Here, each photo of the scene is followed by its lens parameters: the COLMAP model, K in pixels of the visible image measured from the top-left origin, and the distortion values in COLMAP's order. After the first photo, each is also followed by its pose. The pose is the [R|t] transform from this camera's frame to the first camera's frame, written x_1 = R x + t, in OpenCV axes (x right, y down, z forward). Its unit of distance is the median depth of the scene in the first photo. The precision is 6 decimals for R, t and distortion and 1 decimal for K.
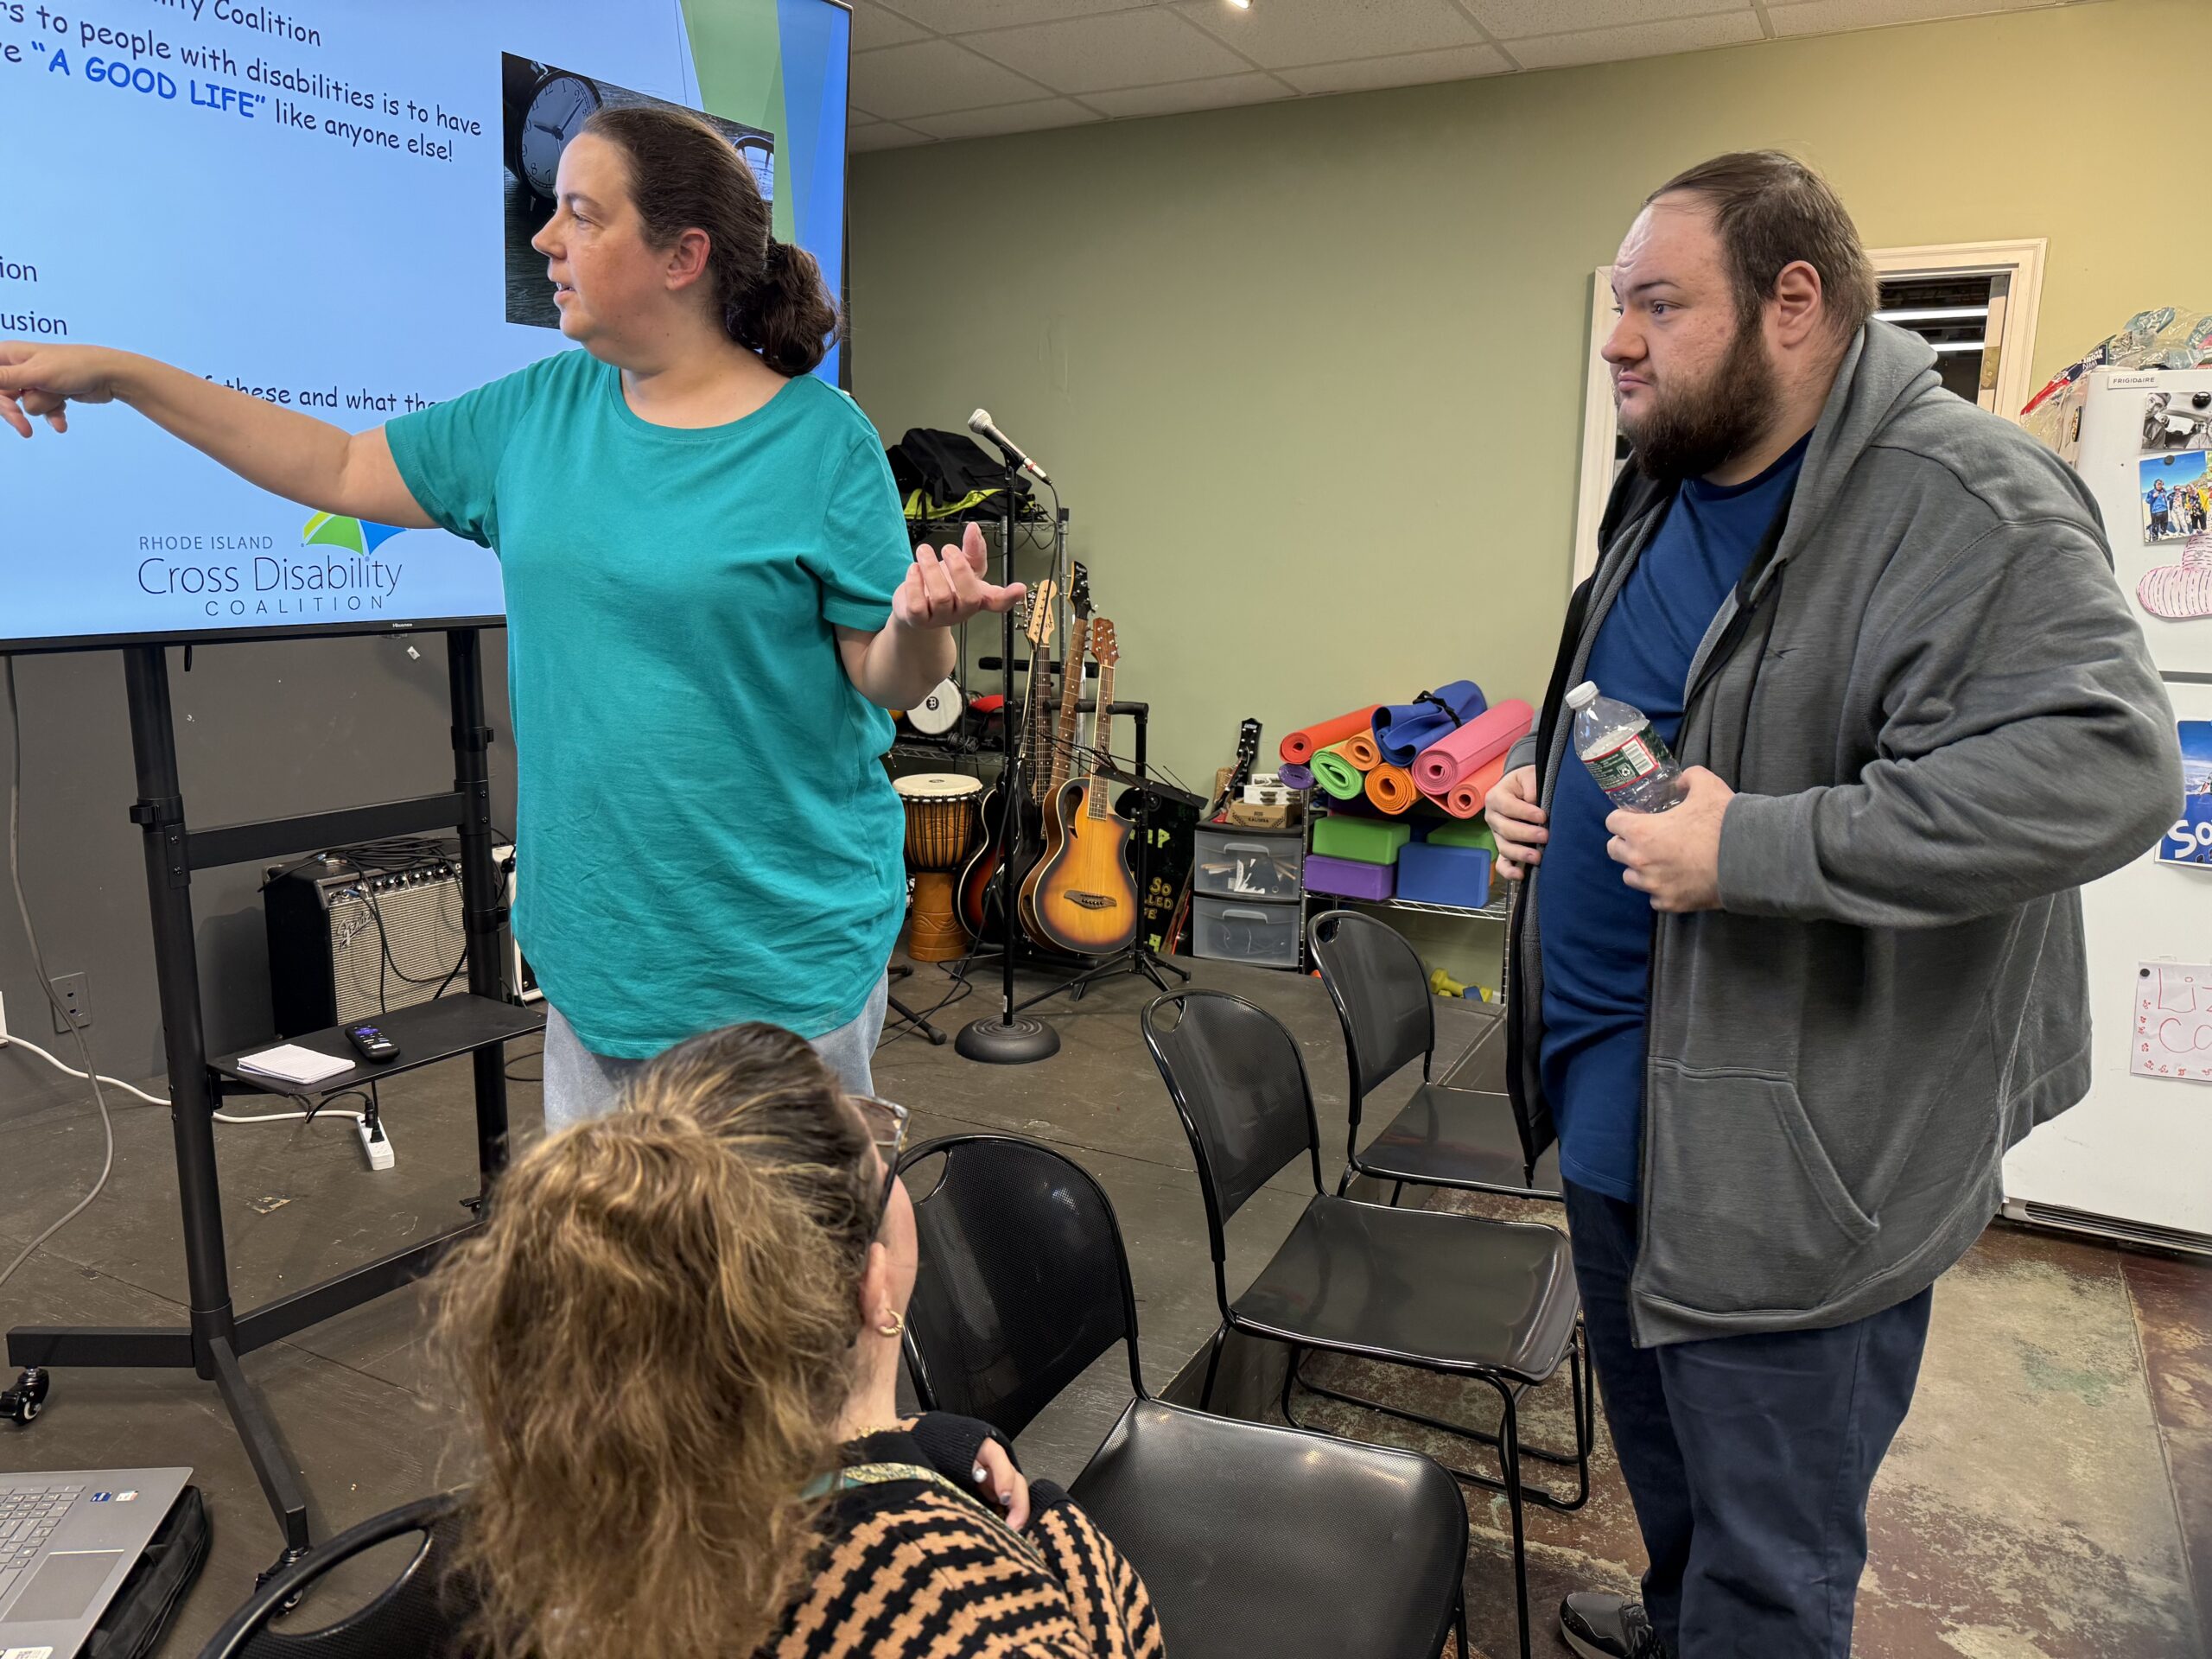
lens RADIAL K [[1521.7, 0, 1106.0], [0, 1521.7, 829.5], [0, 0, 1]] dist [0.100517, -0.125620]
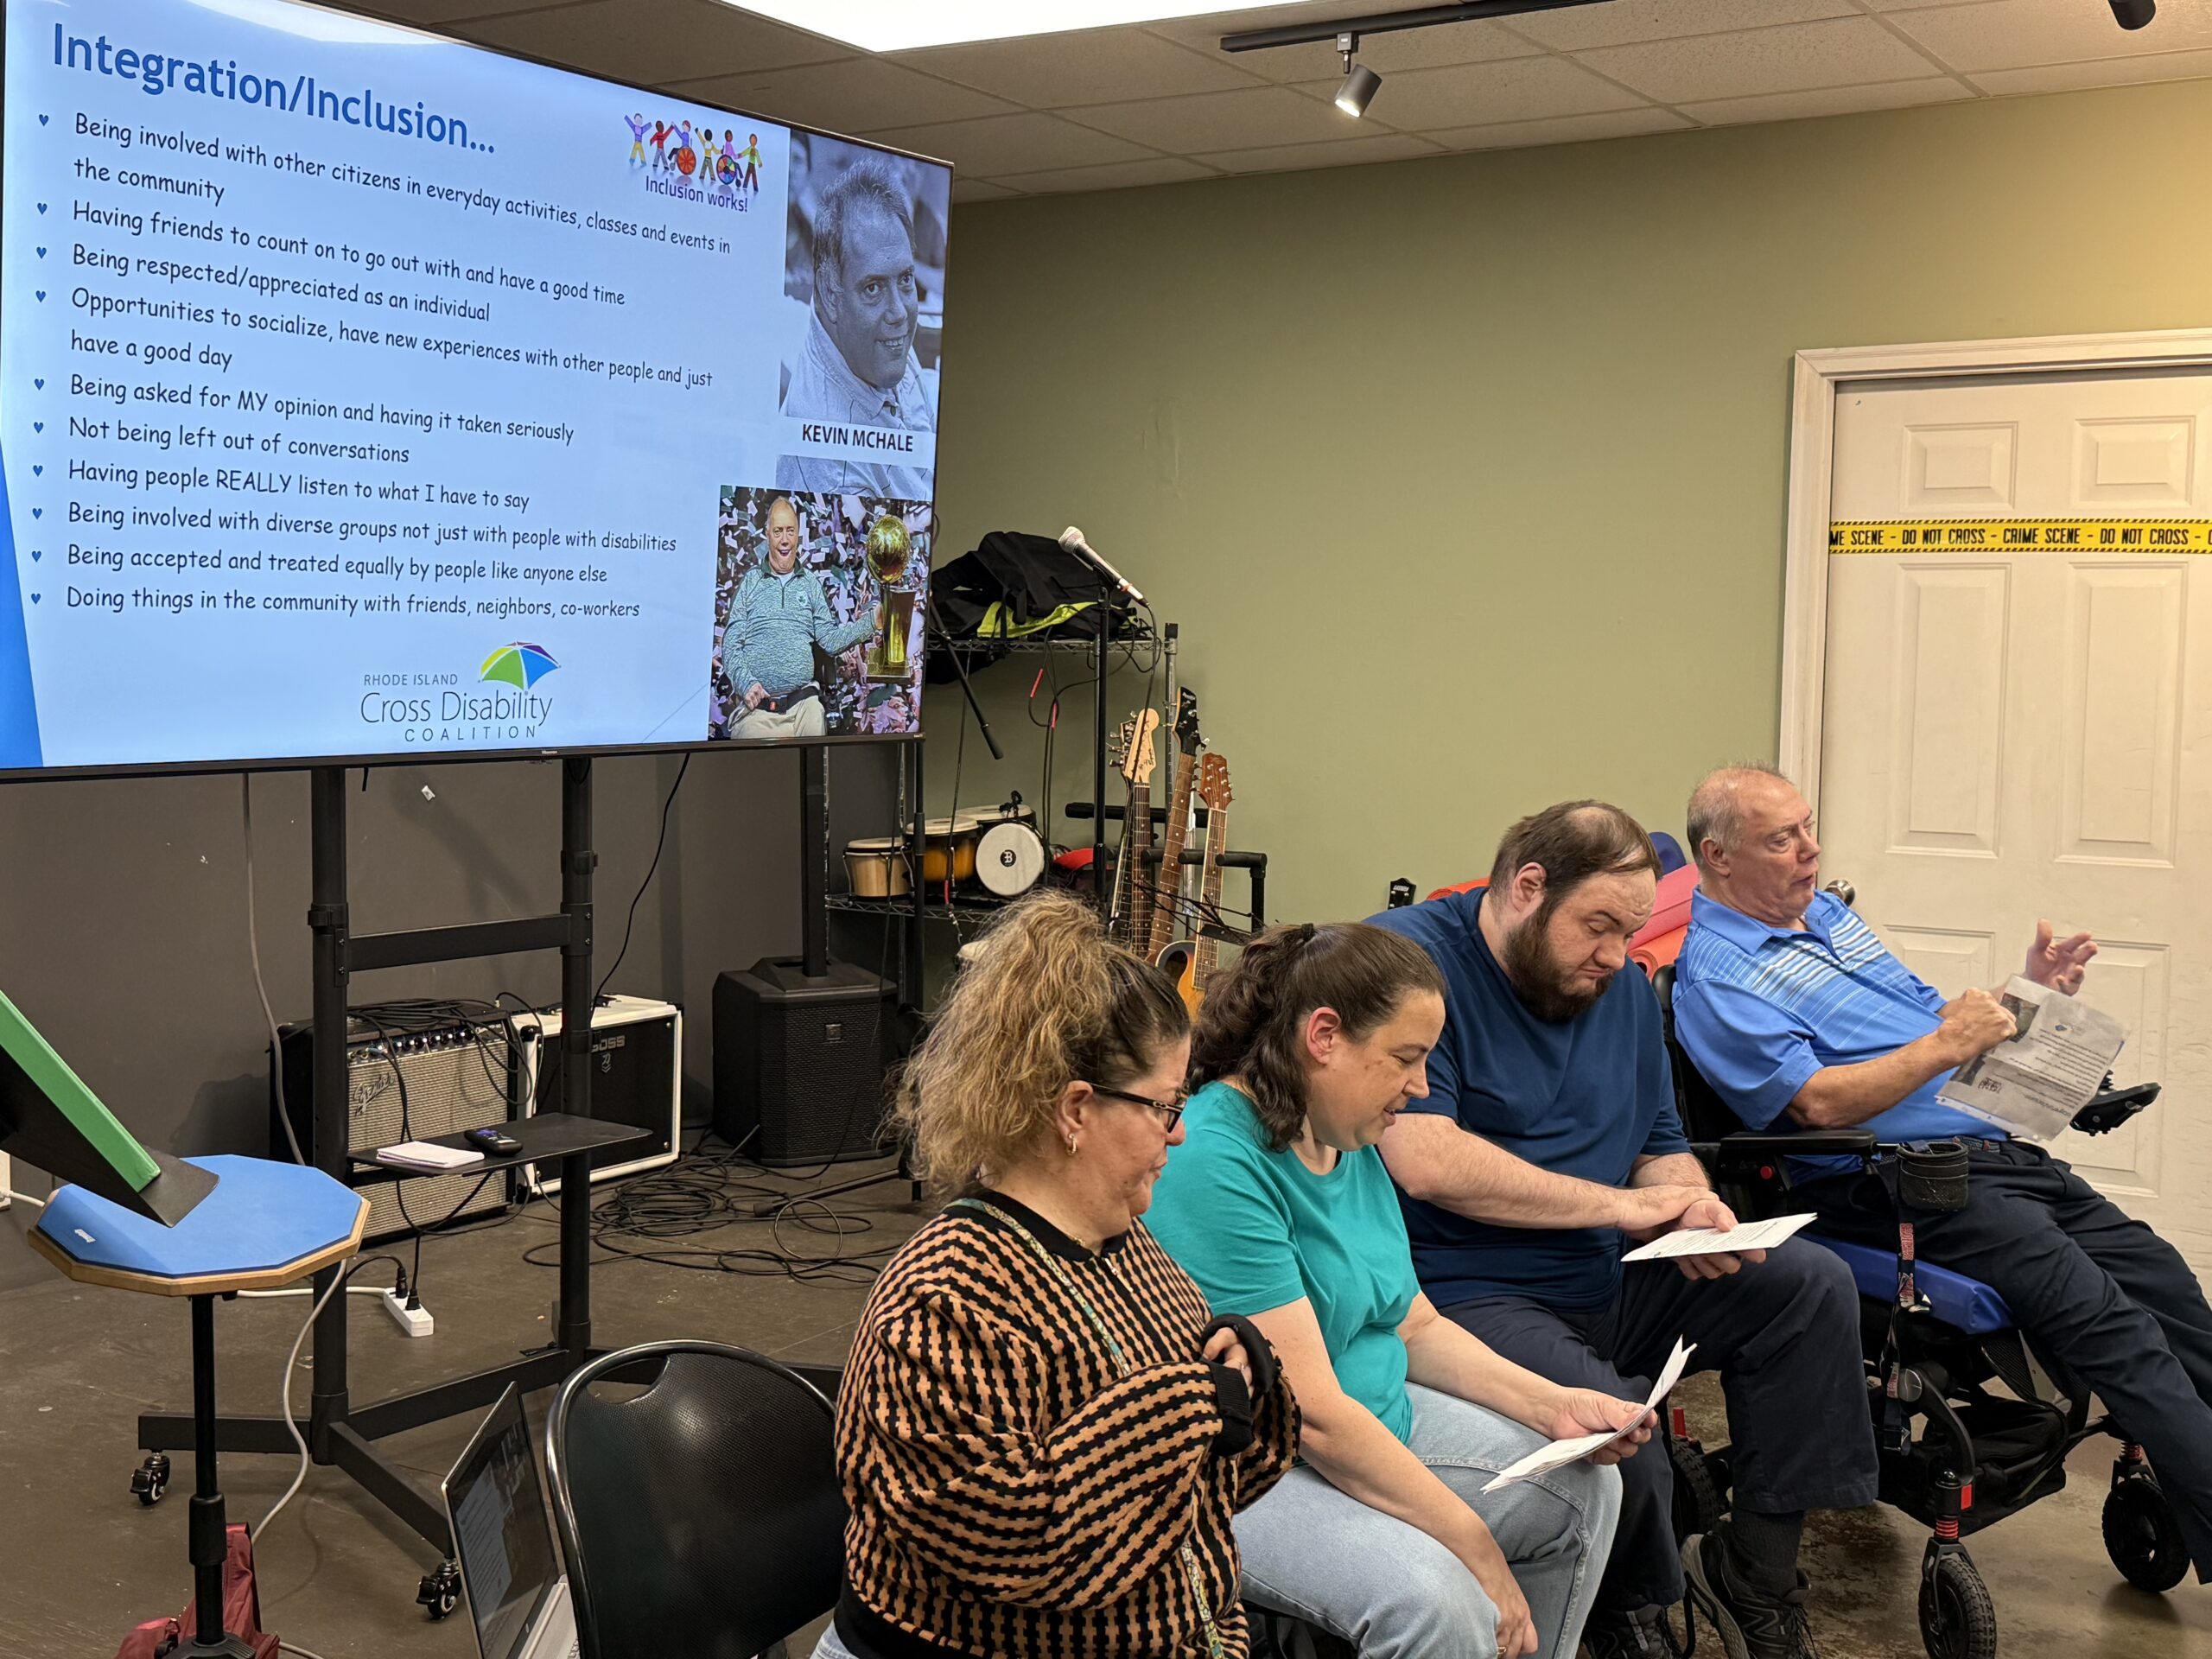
lens RADIAL K [[2624.0, 0, 1106.0], [0, 2624.0, 829.5], [0, 0, 1]] dist [0.129709, -0.020057]
pose [[0.997806, 0.003940, -0.066092, 0.037885], [-0.011567, 0.993250, -0.115418, 0.077462], [0.065191, 0.115930, 0.991116, -0.475580]]
